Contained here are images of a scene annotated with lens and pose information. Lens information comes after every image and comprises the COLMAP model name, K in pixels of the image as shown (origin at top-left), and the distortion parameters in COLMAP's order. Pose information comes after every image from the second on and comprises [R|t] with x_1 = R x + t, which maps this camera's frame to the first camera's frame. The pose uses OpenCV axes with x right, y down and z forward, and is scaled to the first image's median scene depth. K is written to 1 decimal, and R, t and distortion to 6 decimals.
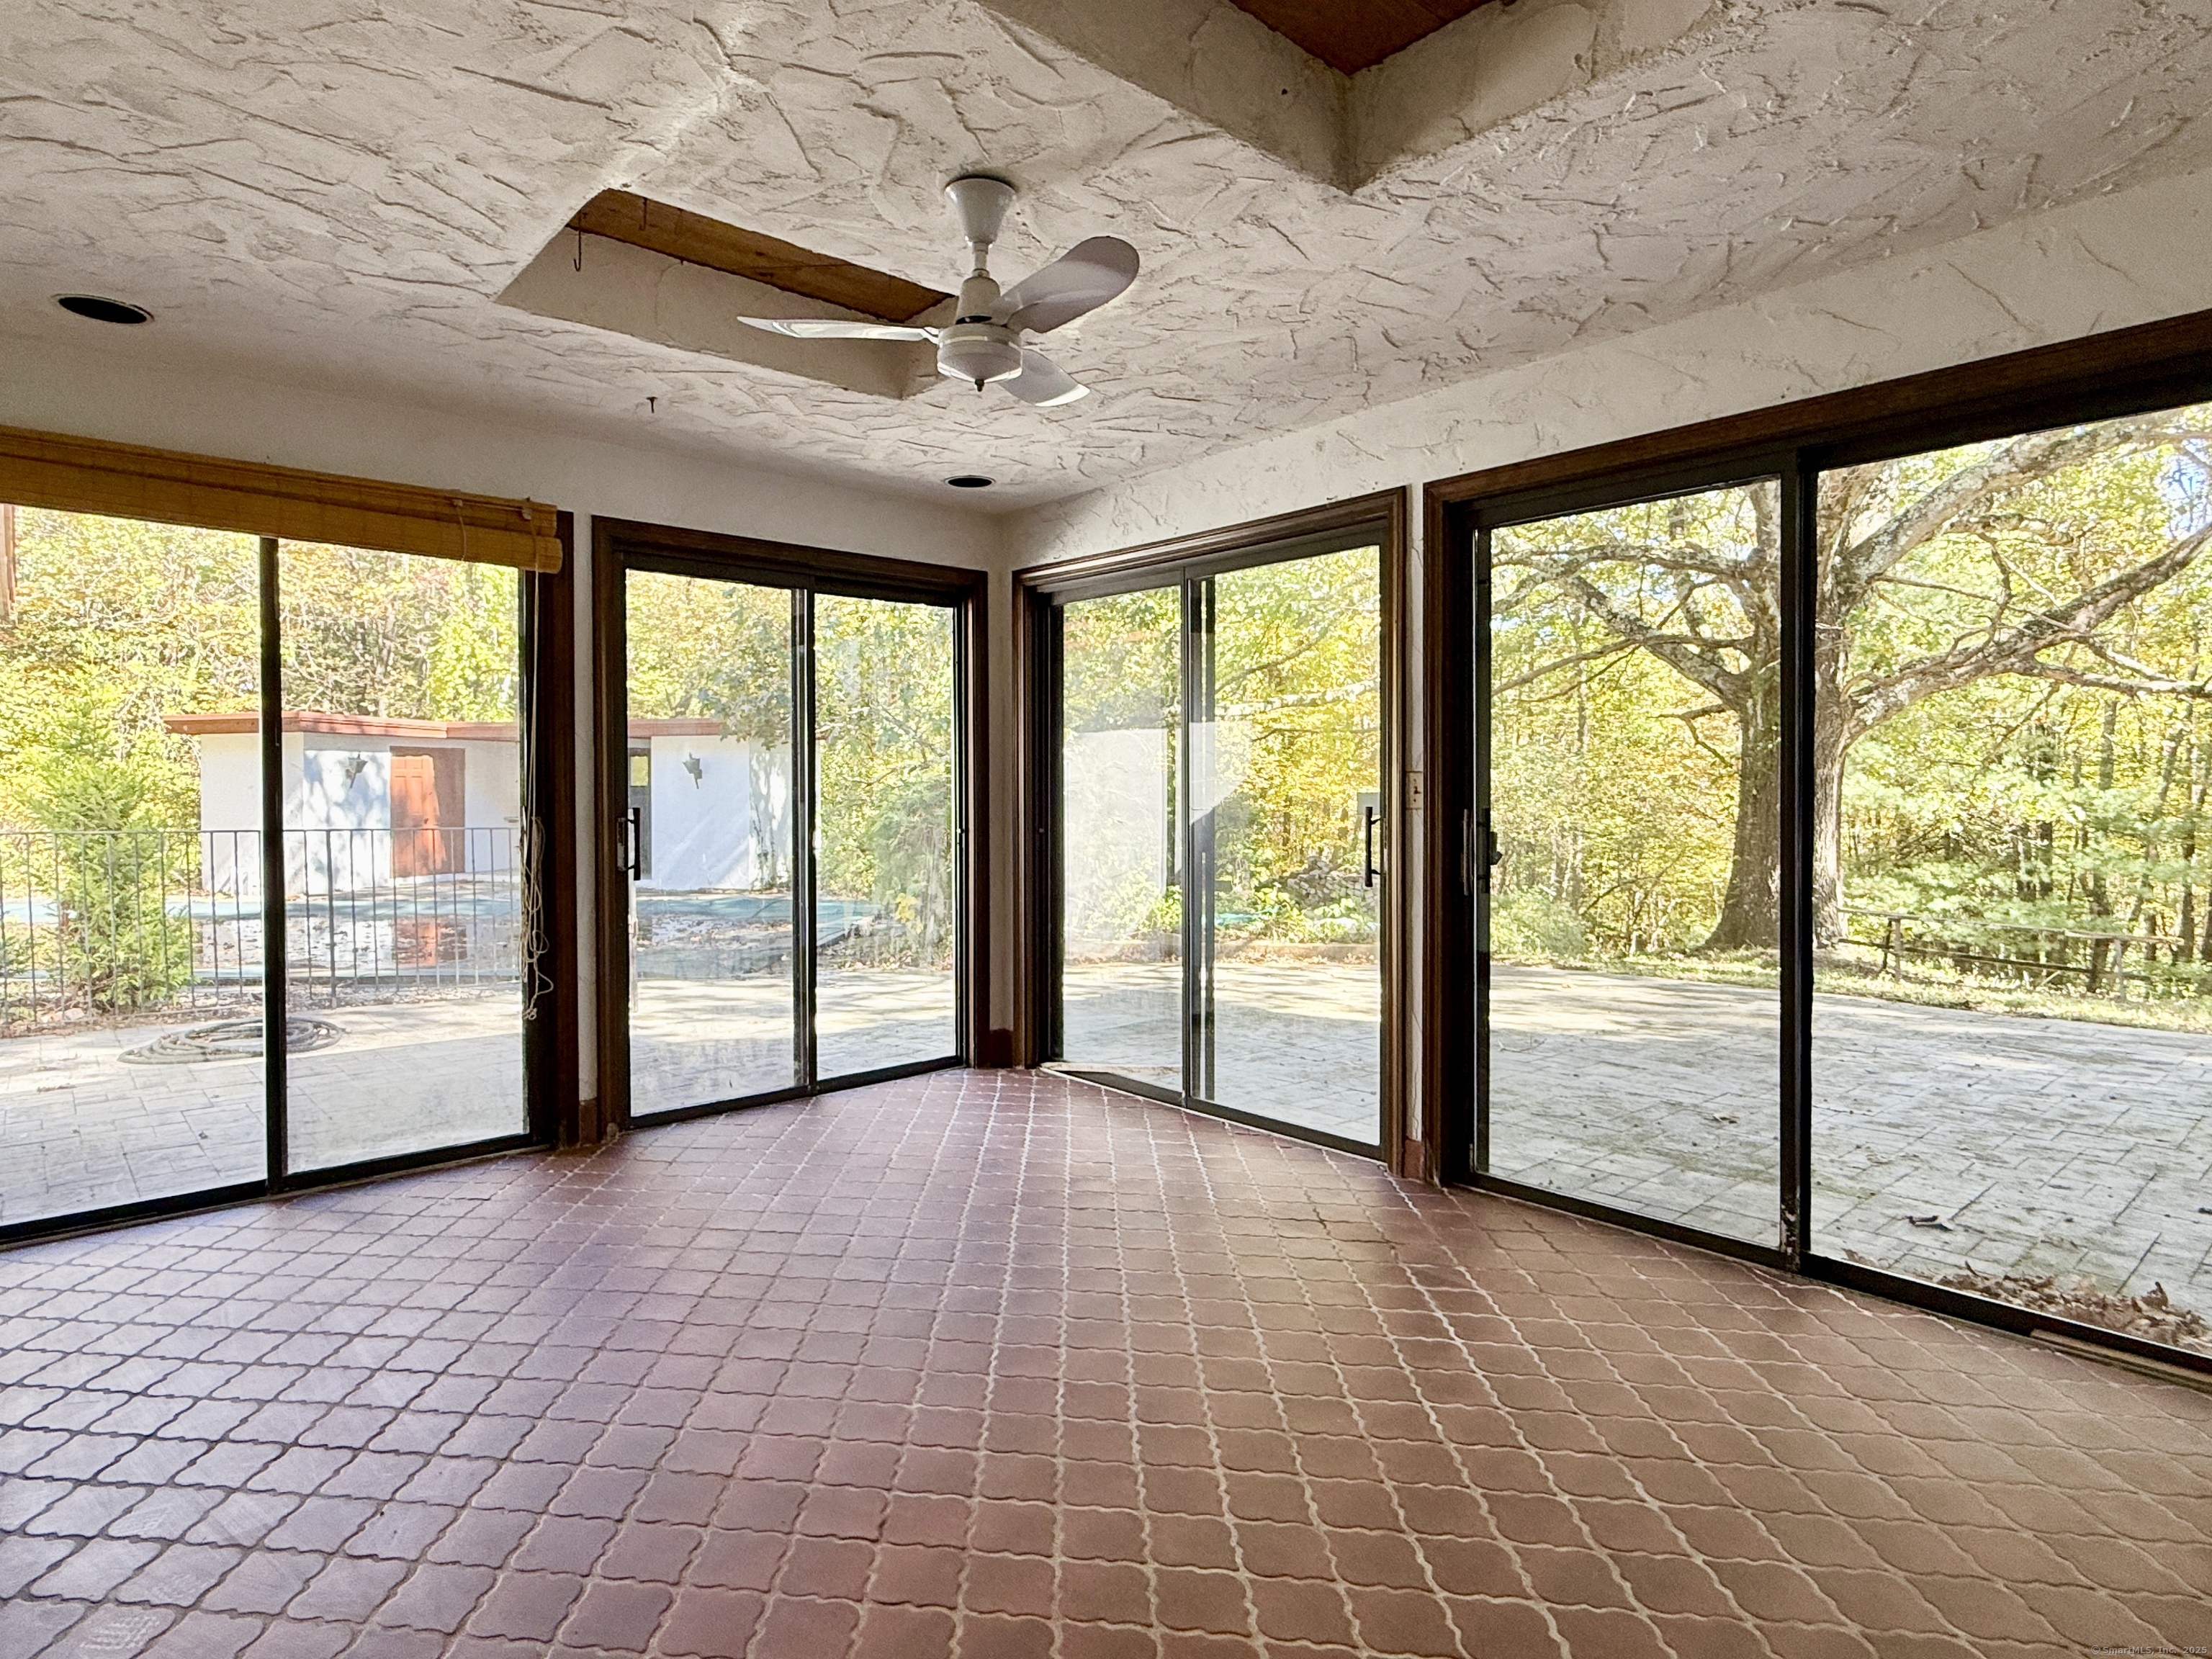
lens RADIAL K [[1229.8, 0, 1106.0], [0, 1229.8, 829.5], [0, 0, 1]] dist [0.000422, -0.000089]
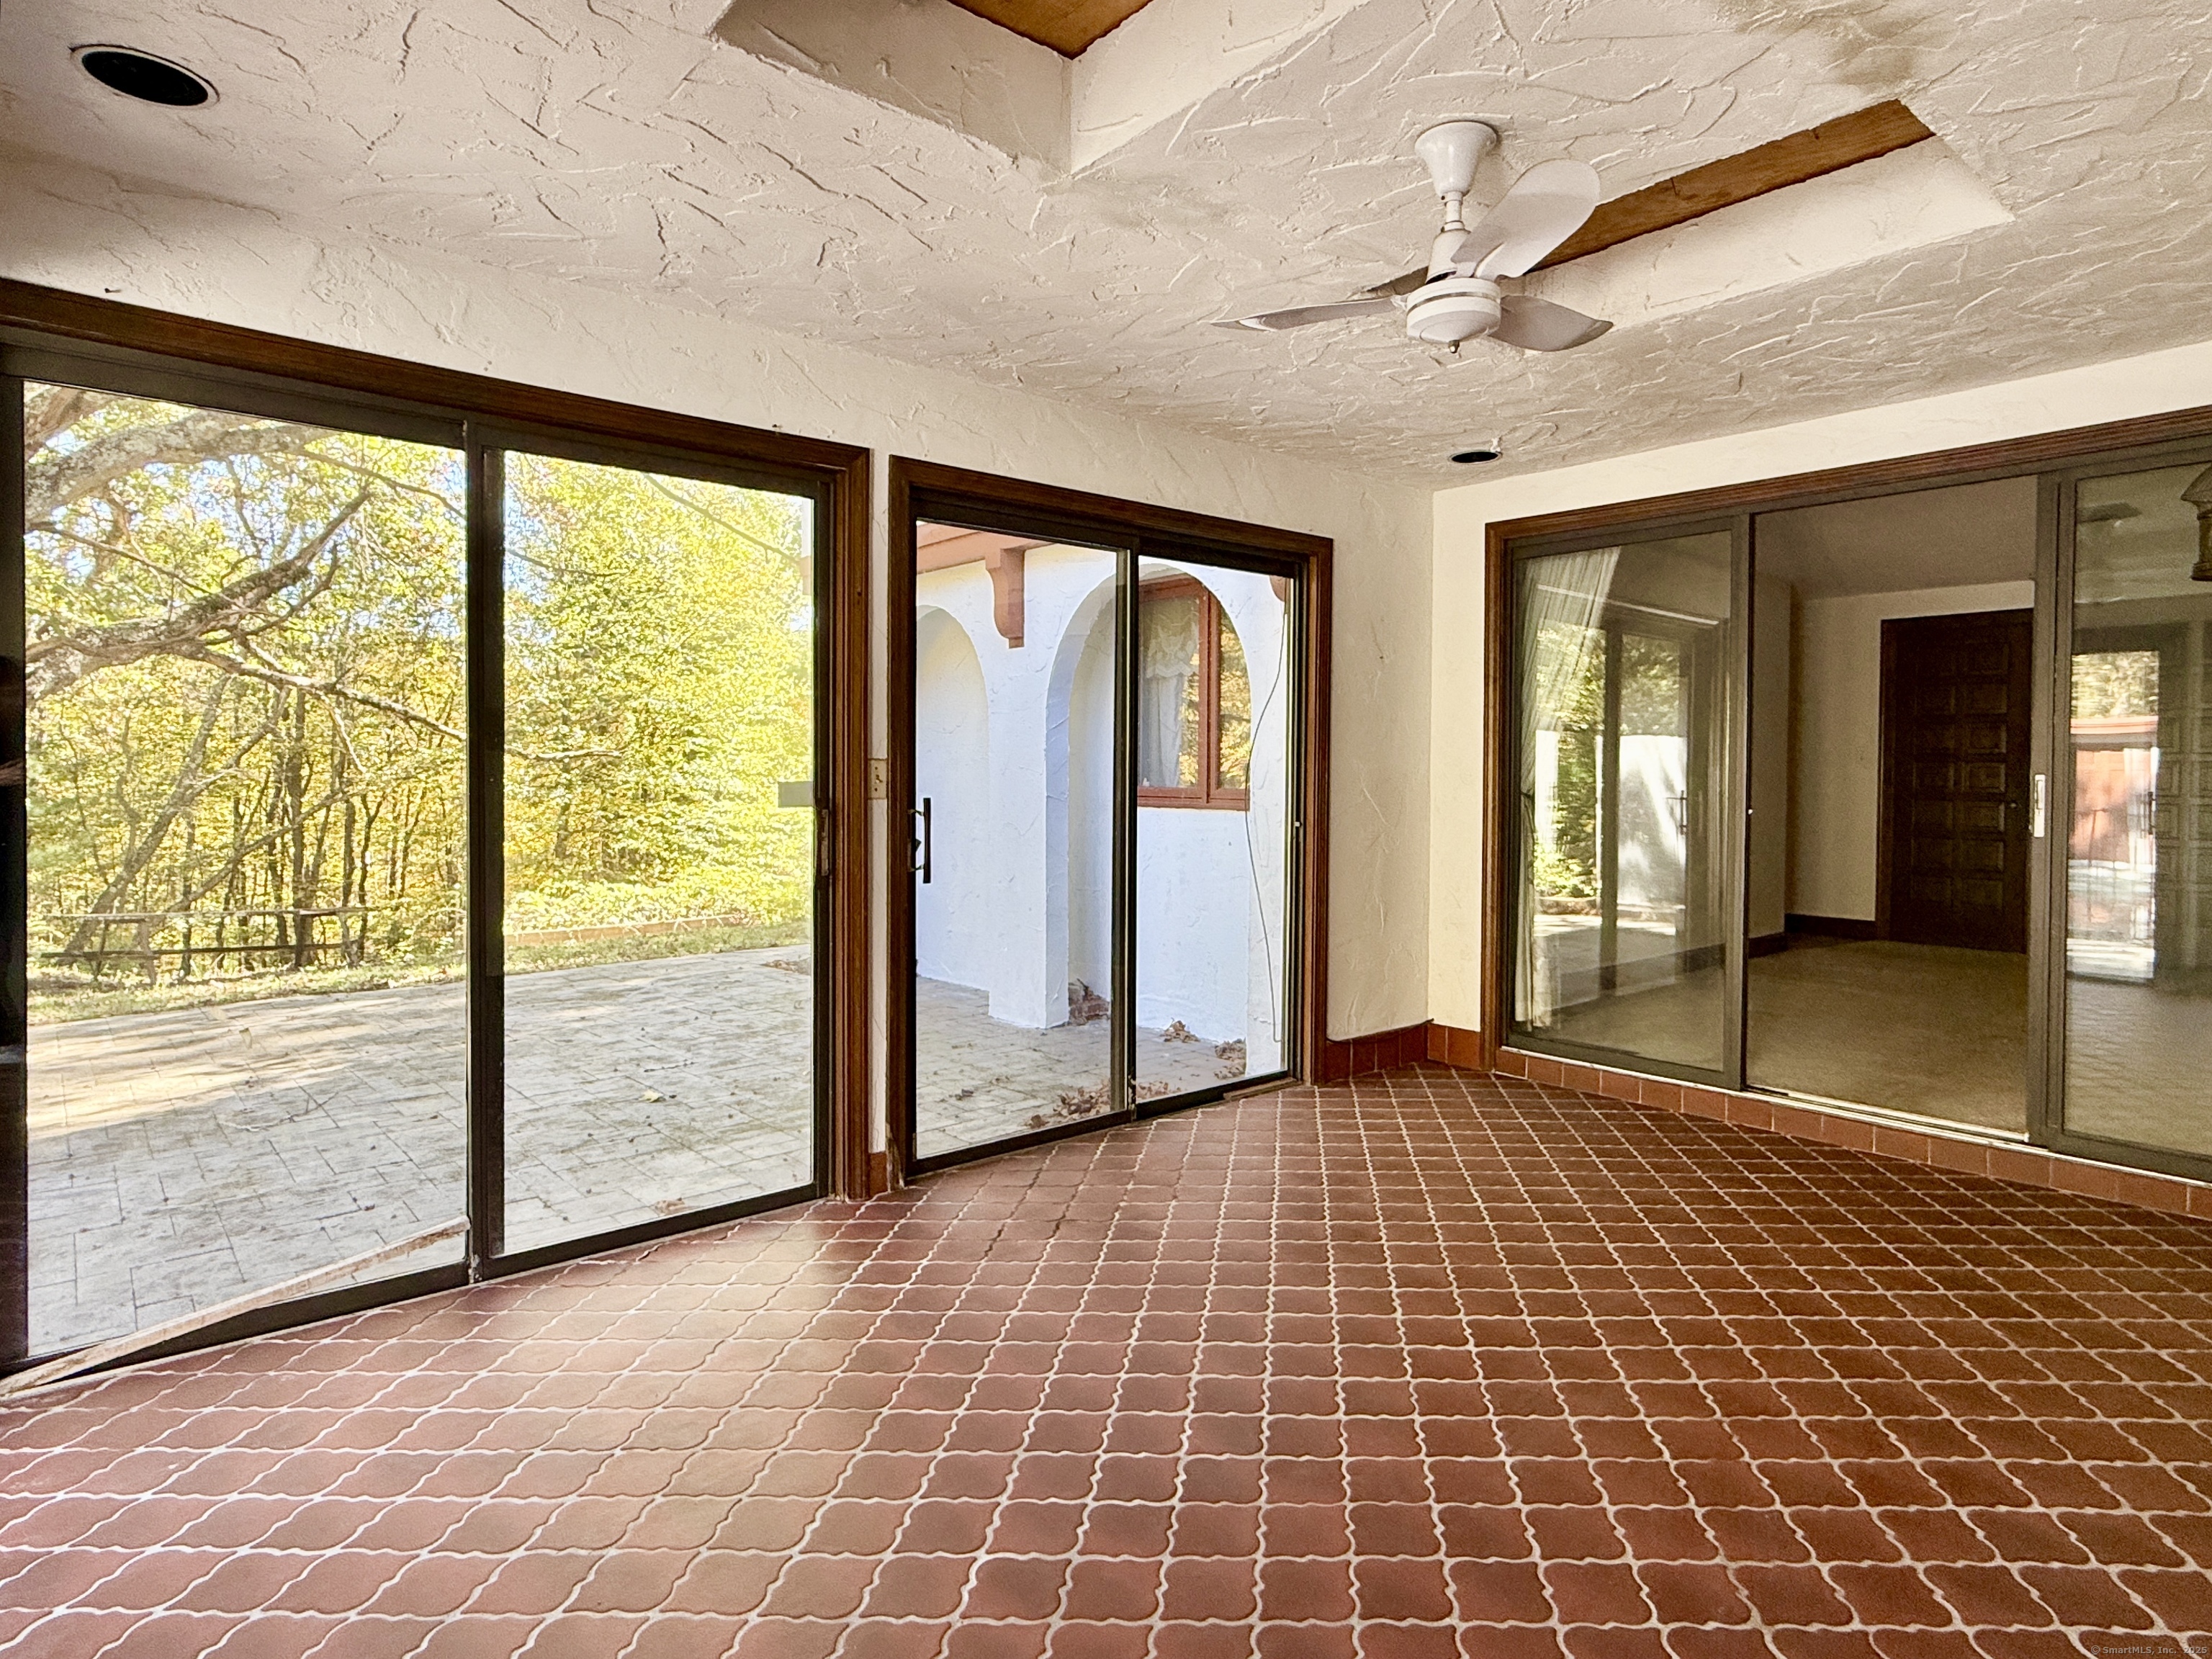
lens RADIAL K [[1225.7, 0, 1104.9], [0, 1225.7, 802.5], [0, 0, 1]] dist [-0.000157, -0.000185]
pose [[0.025167, -0.021777, 0.999446, -0.231651], [0.030990, 0.999299, 0.020994, -0.009547], [-0.999203, 0.030445, 0.025824, 0.274736]]
